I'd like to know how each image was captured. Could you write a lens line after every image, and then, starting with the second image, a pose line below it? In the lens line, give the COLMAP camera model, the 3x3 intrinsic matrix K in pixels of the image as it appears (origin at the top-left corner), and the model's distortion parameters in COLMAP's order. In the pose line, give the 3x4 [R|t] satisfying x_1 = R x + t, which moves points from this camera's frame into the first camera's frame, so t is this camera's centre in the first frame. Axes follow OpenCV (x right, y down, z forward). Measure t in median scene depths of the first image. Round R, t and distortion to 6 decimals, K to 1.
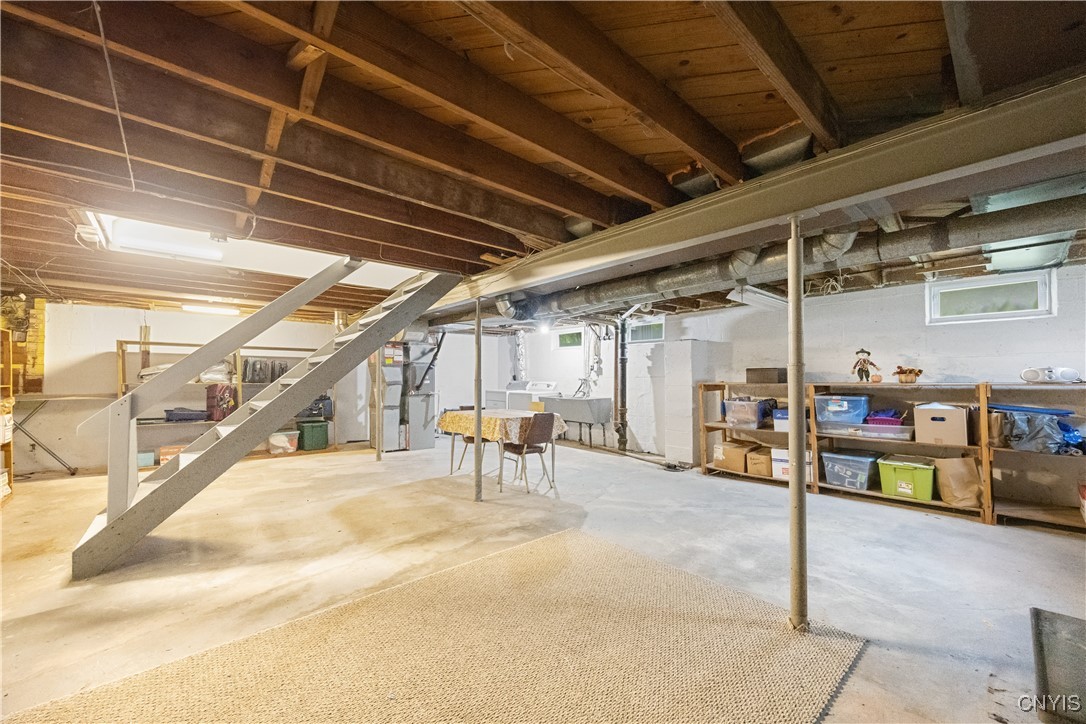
lens RADIAL K [[416.8, 0, 554.4], [0, 416.8, 362.2], [0, 0, 1]] dist [-0.000379, -0.000116]
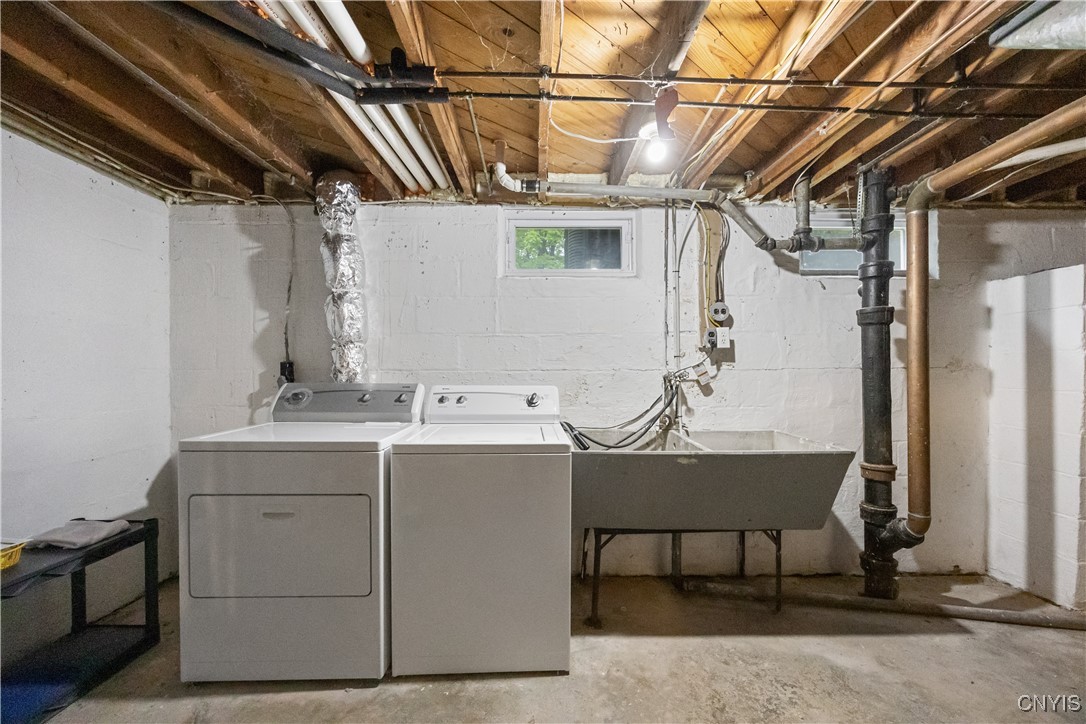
lens RADIAL K [[416.8, 0, 554.4], [0, 416.8, 362.2], [0, 0, 1]] dist [-0.000379, -0.000116]
pose [[0.666478, 0.006251, 0.745498, -0.208613], [-0.027846, 0.999476, 0.016514, 0.026920], [-0.745004, -0.031766, 0.666303, 0.821099]]
